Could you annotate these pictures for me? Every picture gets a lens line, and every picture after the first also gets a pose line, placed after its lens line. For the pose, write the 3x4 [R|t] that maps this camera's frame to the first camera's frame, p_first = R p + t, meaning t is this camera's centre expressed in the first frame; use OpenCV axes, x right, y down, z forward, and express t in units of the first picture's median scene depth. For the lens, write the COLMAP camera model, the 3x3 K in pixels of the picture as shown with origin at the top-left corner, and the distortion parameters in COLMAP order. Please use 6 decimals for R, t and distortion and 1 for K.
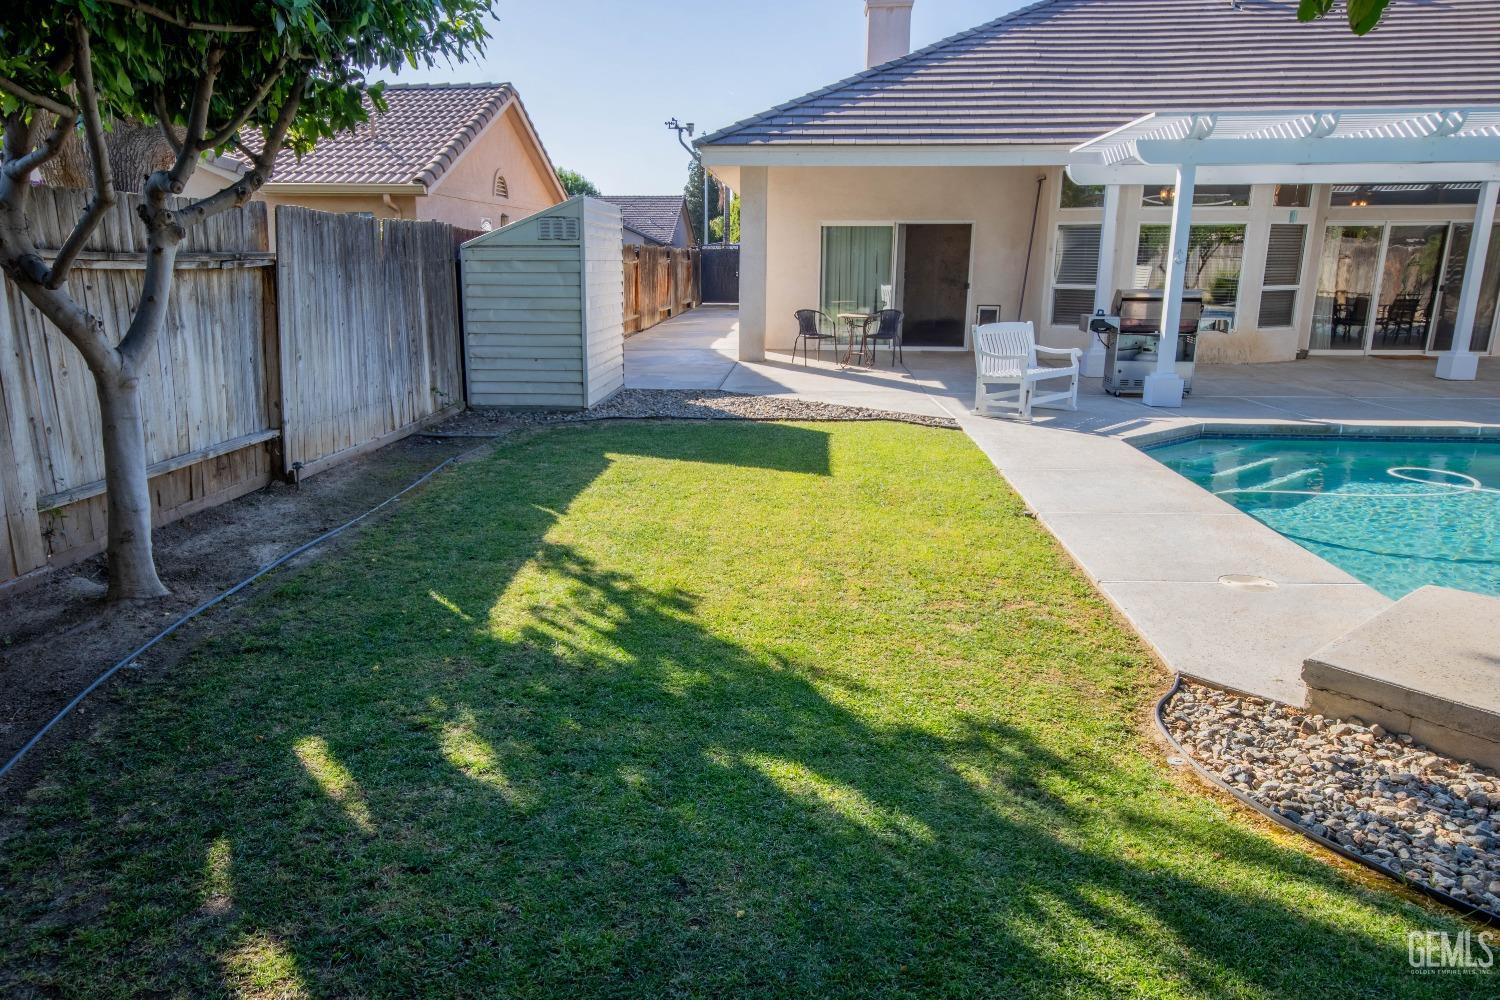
lens RADIAL K [[1031.7, 0, 725.9], [0, 1031.7, 515.1], [0, 0, 1]] dist [0.002023, 0.025817]
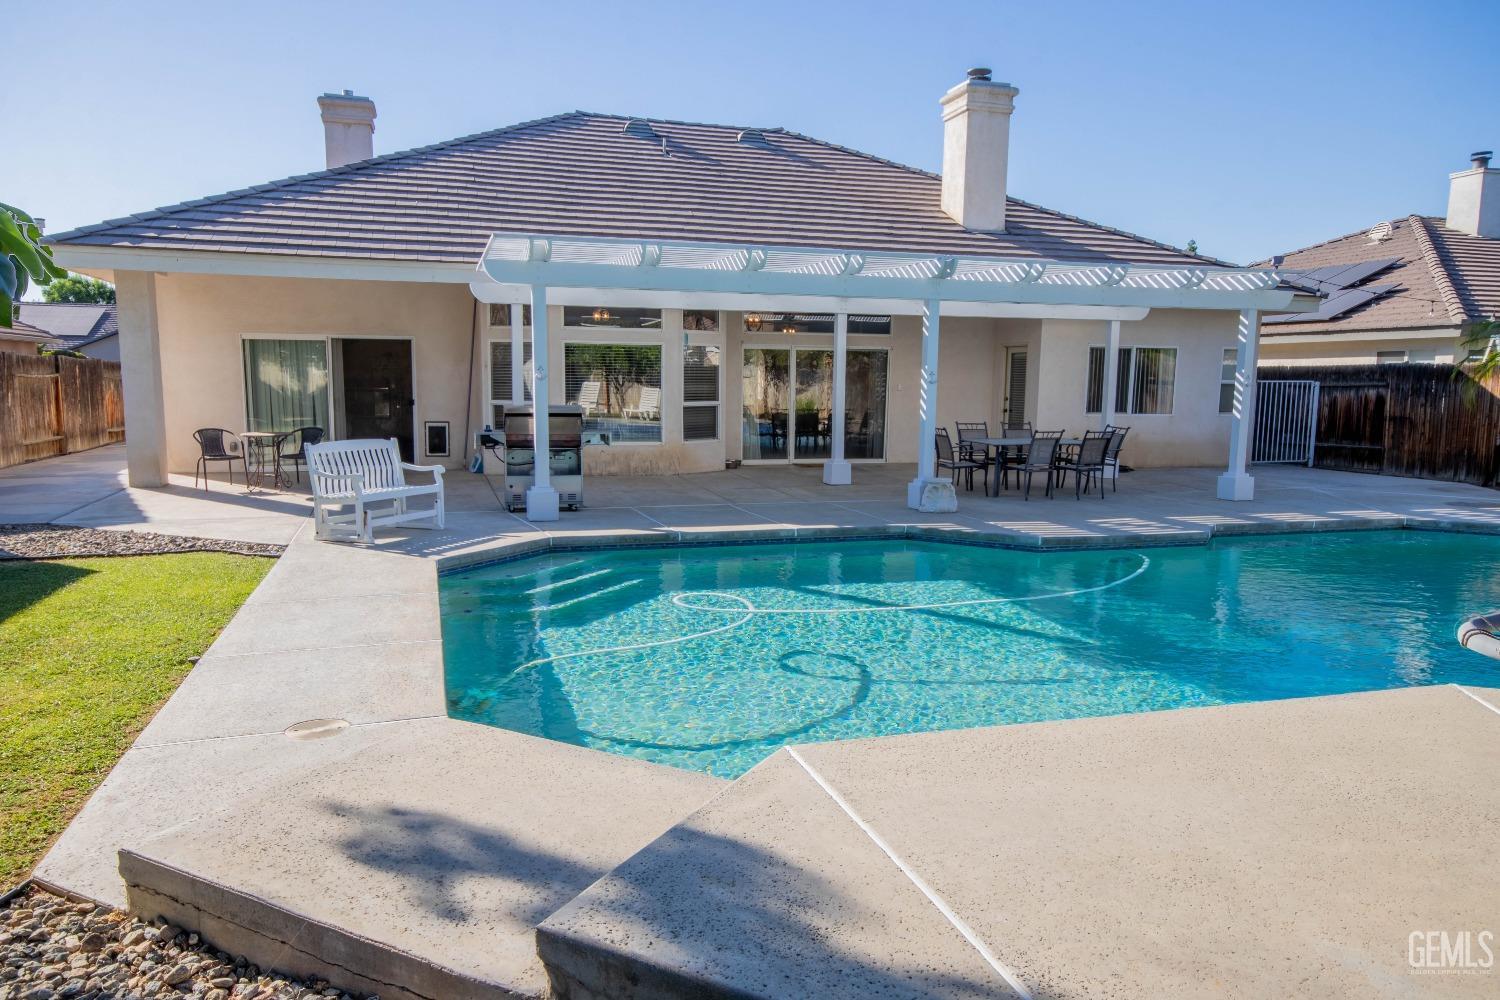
lens RADIAL K [[1031.7, 0, 739.7], [0, 1031.7, 505.5], [0, 0, 1]] dist [0.002023, 0.025817]
pose [[0.930879, -0.038886, 0.363253, 0.189932], [0.081894, 0.991226, -0.103752, -0.000995], [-0.356032, 0.126328, 0.925896, 0.010377]]
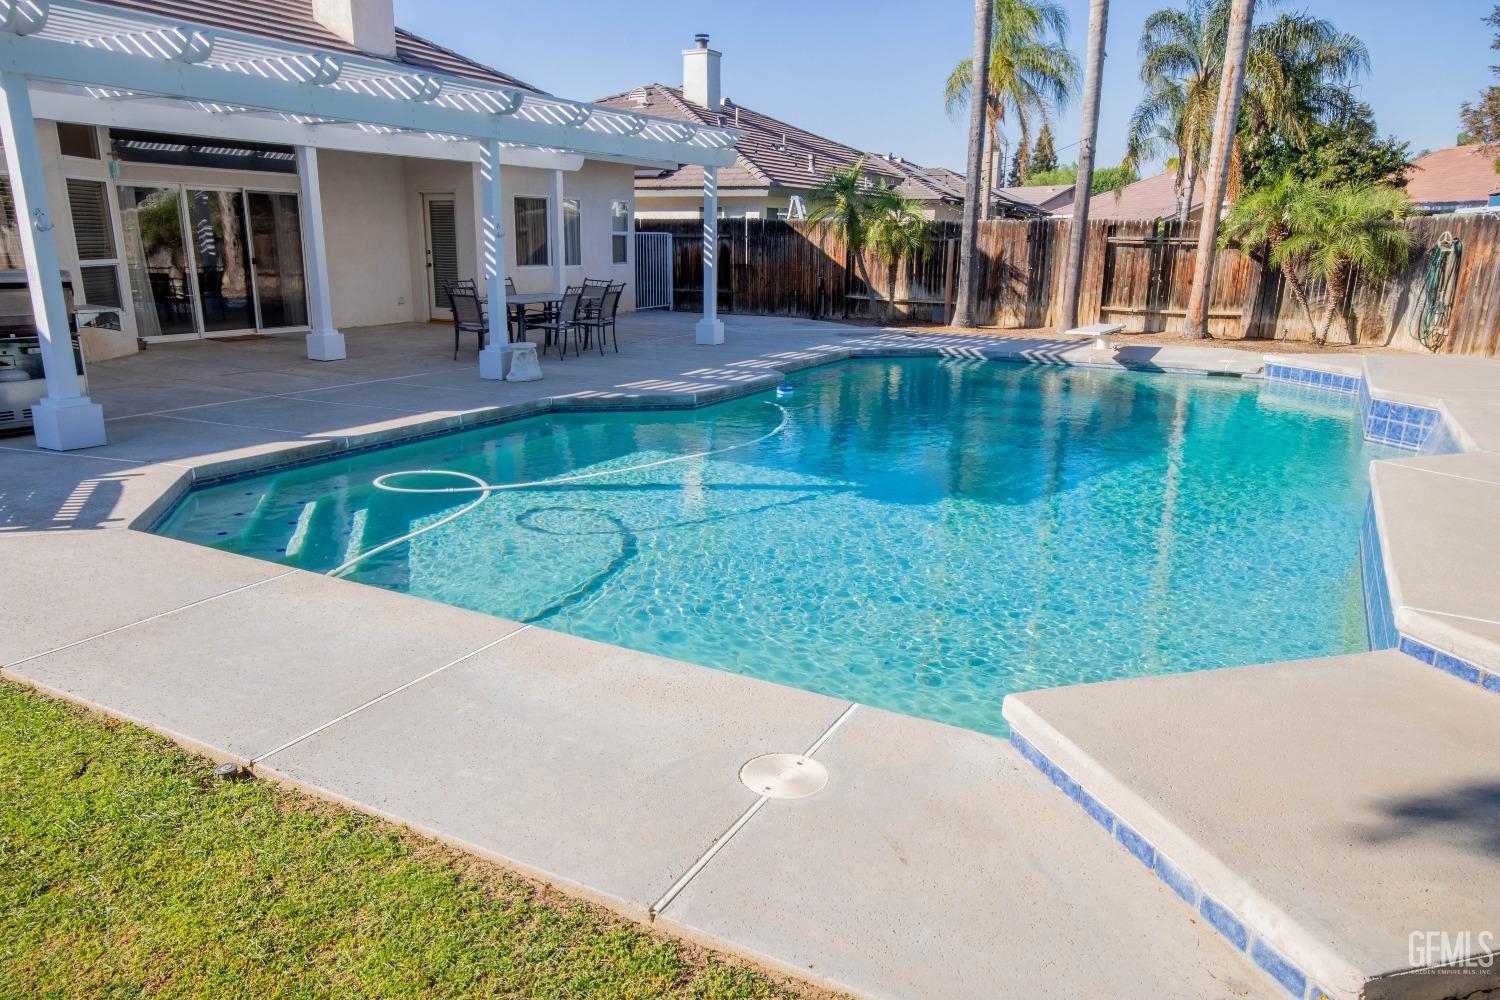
lens RADIAL K [[1031.7, 0, 743.9], [0, 1031.7, 506.8], [0, 0, 1]] dist [0.002023, 0.025817]
pose [[0.405496, -0.230062, 0.884672, 0.000411], [0.210558, 0.965293, 0.154517, -0.064716], [-0.889516, 0.123619, 0.439864, 0.263839]]
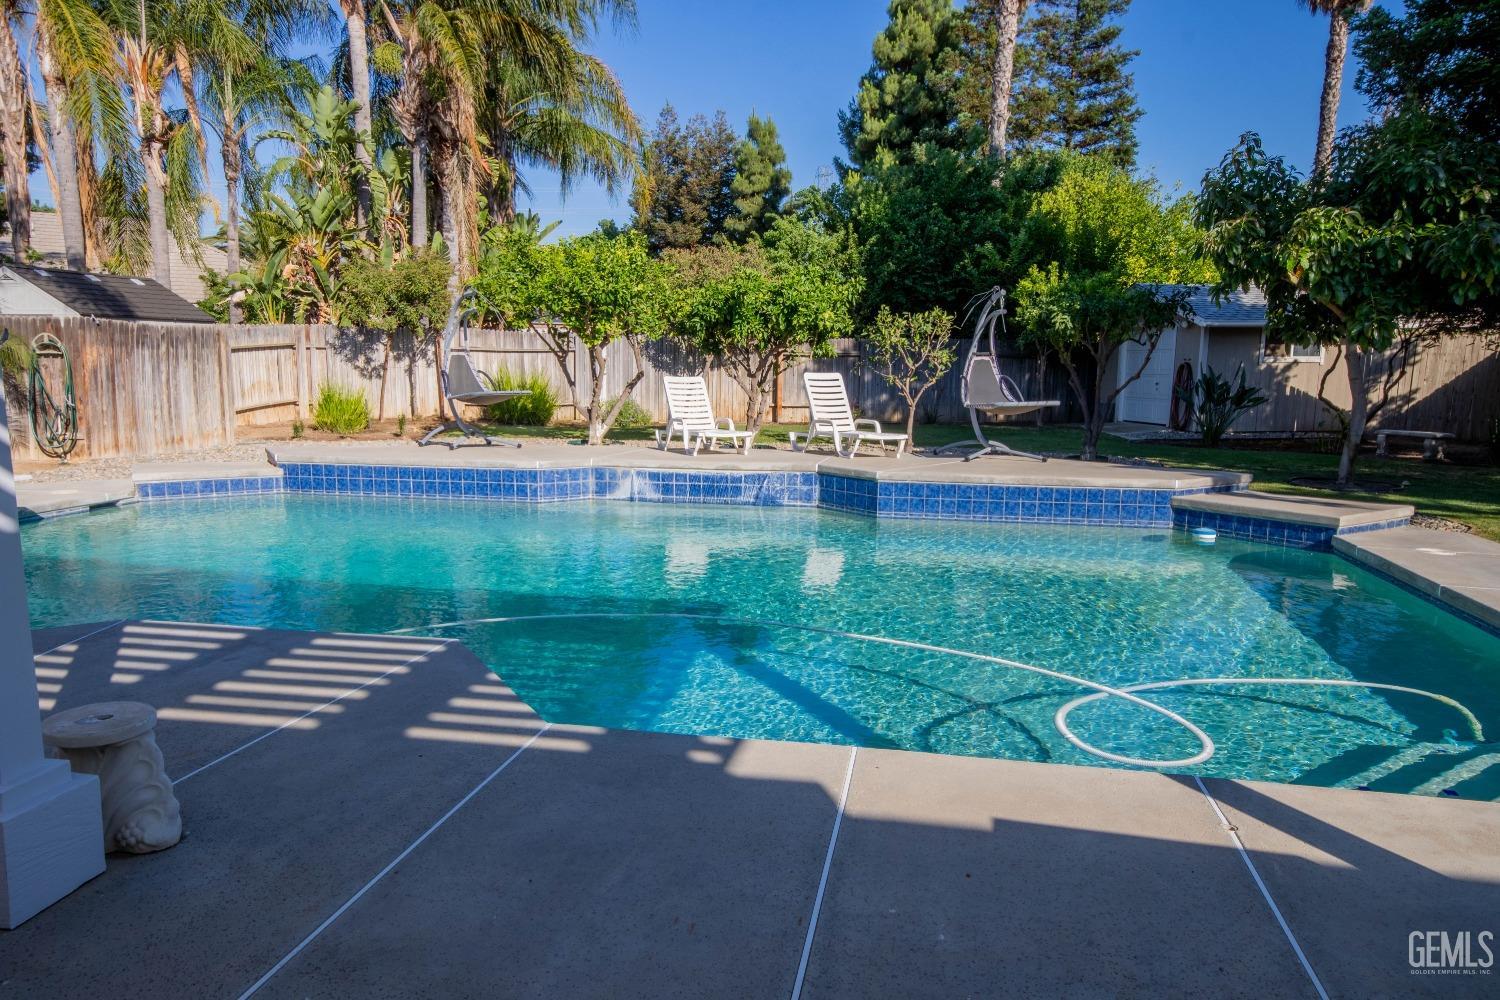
lens RADIAL K [[1031.7, 0, 736.6], [0, 1031.7, 514.0], [0, 0, 1]] dist [0.002023, 0.025817]
pose [[-0.992528, -0.030060, 0.118257, 0.494967], [0.018259, 0.921676, 0.387532, -0.225121], [-0.120643, 0.386795, -0.914240, 0.921571]]
